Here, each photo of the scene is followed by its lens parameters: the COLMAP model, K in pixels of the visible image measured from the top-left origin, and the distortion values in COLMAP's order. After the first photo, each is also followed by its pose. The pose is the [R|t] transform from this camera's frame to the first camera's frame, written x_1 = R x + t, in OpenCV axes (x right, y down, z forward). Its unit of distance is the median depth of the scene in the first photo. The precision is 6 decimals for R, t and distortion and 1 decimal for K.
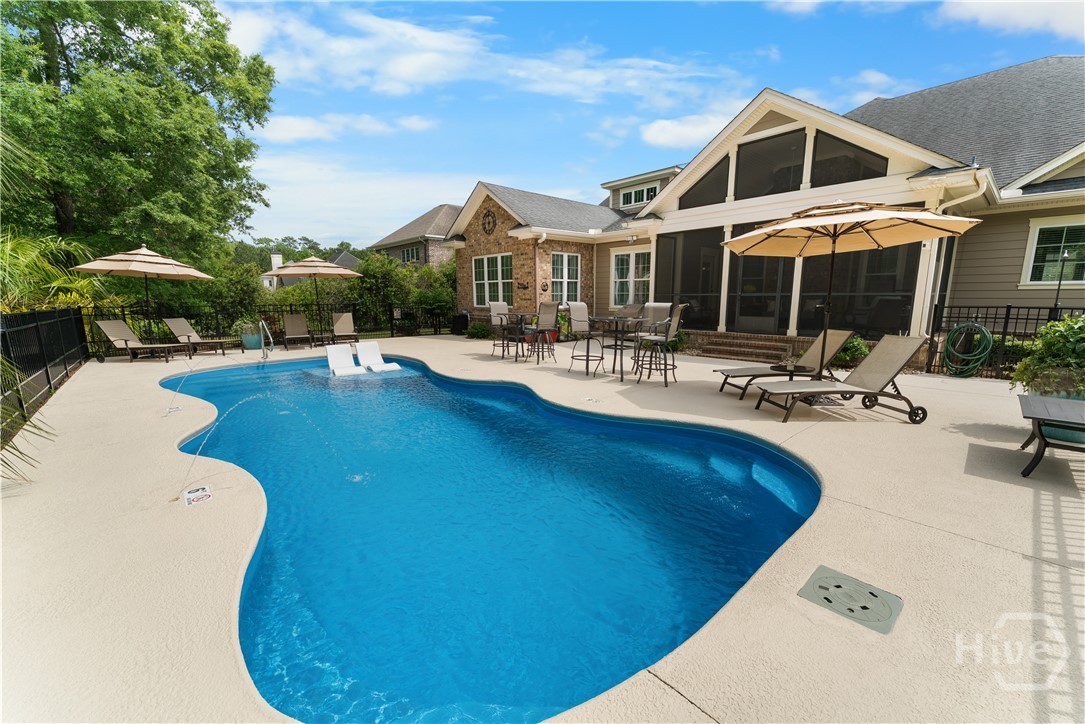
lens RADIAL K [[431.1, 0, 541.9], [0, 431.1, 366.5], [0, 0, 1]] dist [0.001249, 0.000029]
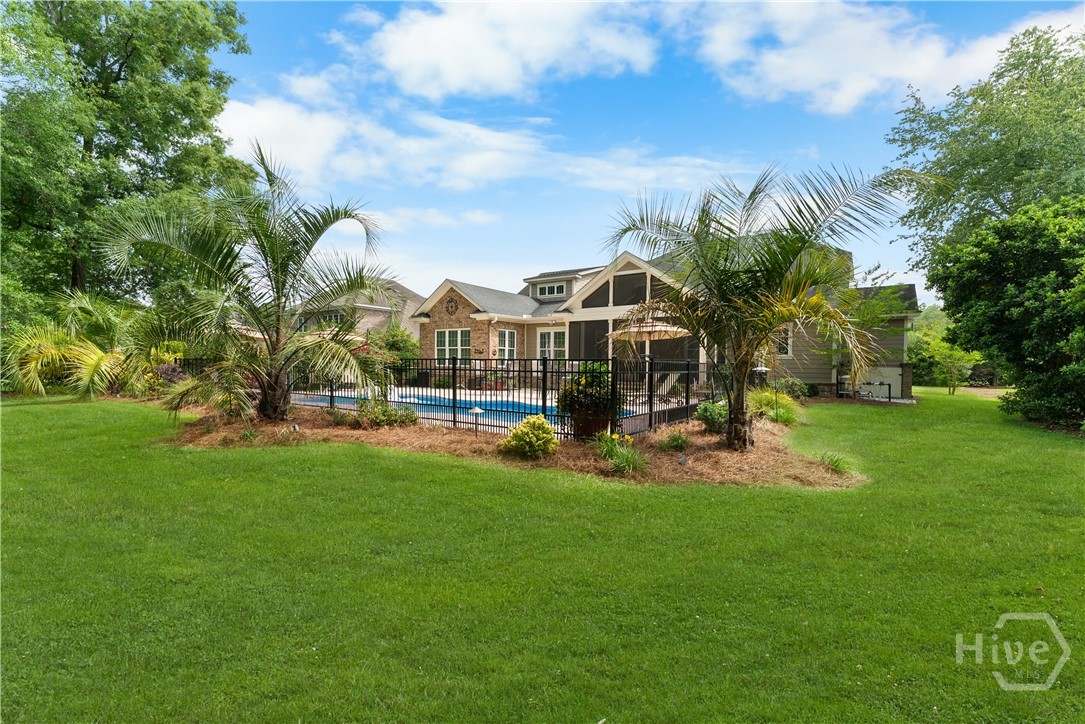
lens RADIAL K [[462.5, 0, 544.7], [0, 462.5, 358.5], [0, 0, 1]] dist [0.000076, -0.000003]
pose [[0.970702, 0.021042, 0.239363, -0.193612], [0.021486, 0.984566, -0.173688, 0.104119], [-0.239323, 0.173742, 0.955269, -0.499324]]
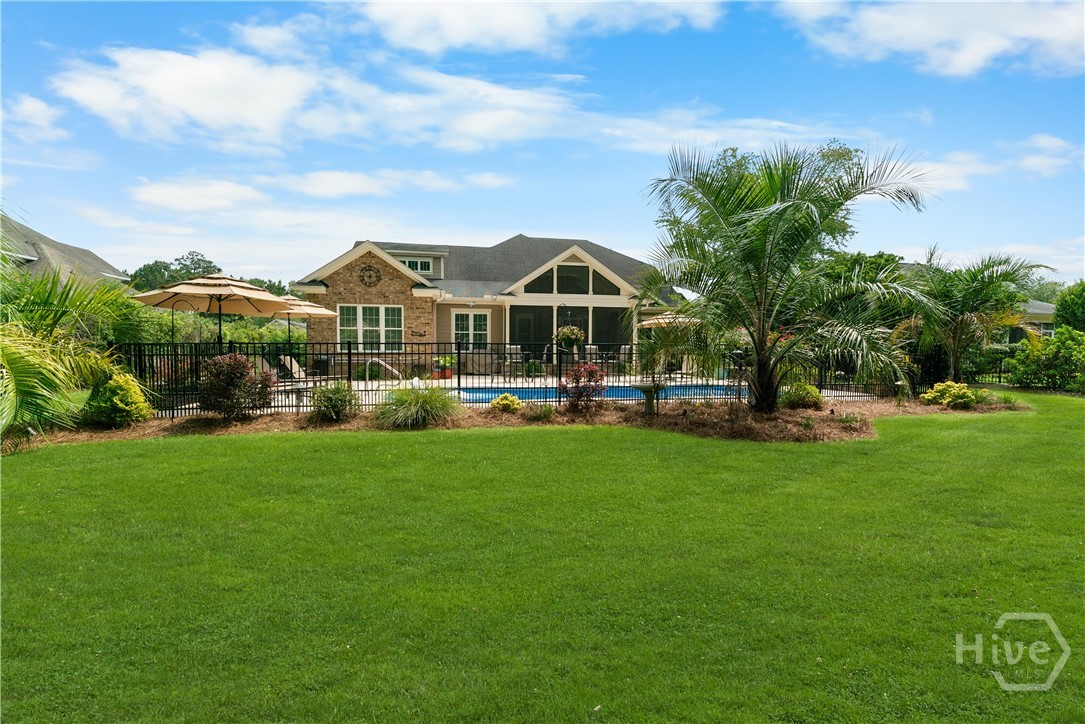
lens RADIAL K [[462.5, 0, 543.2], [0, 462.5, 365.0], [0, 0, 1]] dist [0.000076, -0.000003]
pose [[0.529733, -0.017766, 0.847978, -0.936380], [0.130913, 0.989512, -0.061051, 0.023928], [-0.838000, 0.143352, 0.526503, 0.034571]]
